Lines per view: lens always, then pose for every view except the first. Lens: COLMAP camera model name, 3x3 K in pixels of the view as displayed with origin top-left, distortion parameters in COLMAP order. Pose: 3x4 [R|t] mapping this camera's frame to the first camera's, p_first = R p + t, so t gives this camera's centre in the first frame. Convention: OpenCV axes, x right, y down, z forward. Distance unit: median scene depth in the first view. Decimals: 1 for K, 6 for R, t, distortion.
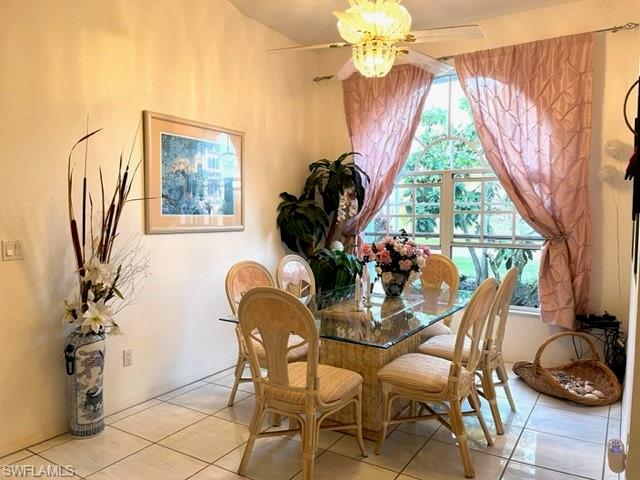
lens RADIAL K [[484.2, 0, 319.3], [0, 484.2, 244.0], [0, 0, 1]] dist [0.005529, -0.002330]
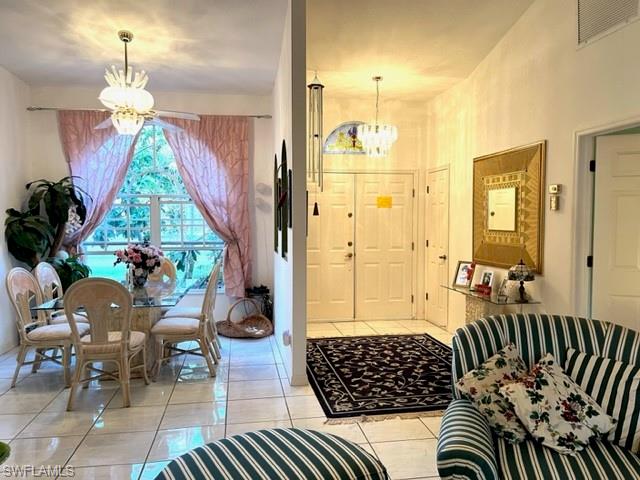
lens RADIAL K [[491.8, 0, 320.0], [0, 491.8, 240.0], [0, 0, 1]] dist [0.004105, -0.000619]
pose [[0.746970, -0.028252, 0.664257, -0.370777], [0.045700, 0.998916, -0.008905, 0.009517], [-0.663285, 0.037008, 0.747451, -0.397934]]
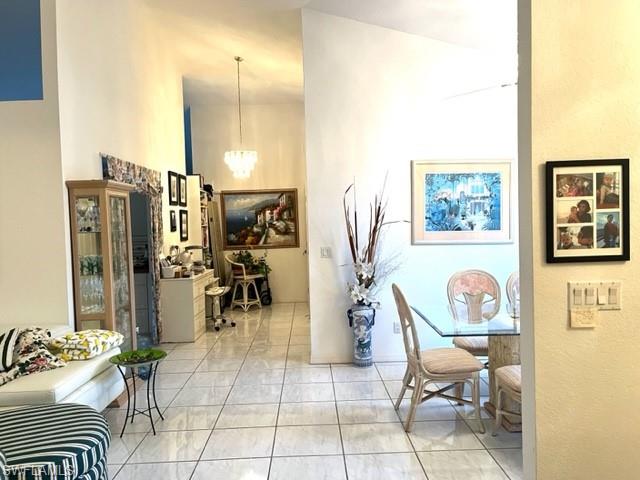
lens RADIAL K [[484.2, 0, 319.3], [0, 484.2, 244.0], [0, 0, 1]] dist [0.005529, -0.002330]
pose [[0.545539, 0.029832, -0.837554, 0.618675], [-0.034981, 0.999306, 0.012808, -0.028493], [0.837355, 0.022311, 0.546204, -0.017930]]
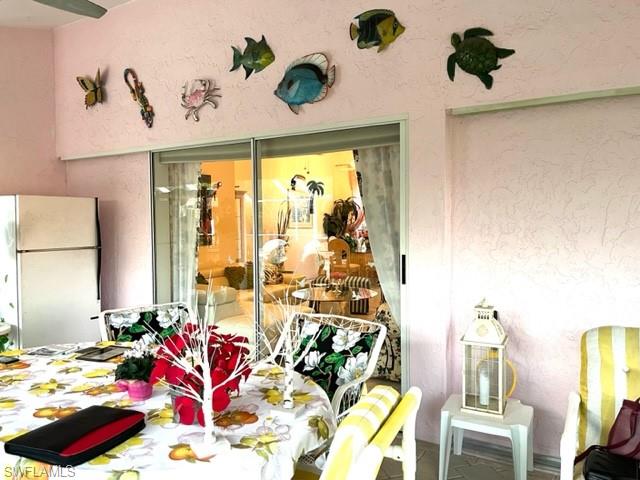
lens RADIAL K [[484.2, 0, 319.3], [0, 484.2, 244.0], [0, 0, 1]] dist [0.005529, -0.002330]
pose [[0.999437, -0.007800, 0.032626, -0.236048], [0.008535, 0.999711, -0.022463, 0.135076], [-0.032441, 0.022729, 0.999215, -1.865937]]
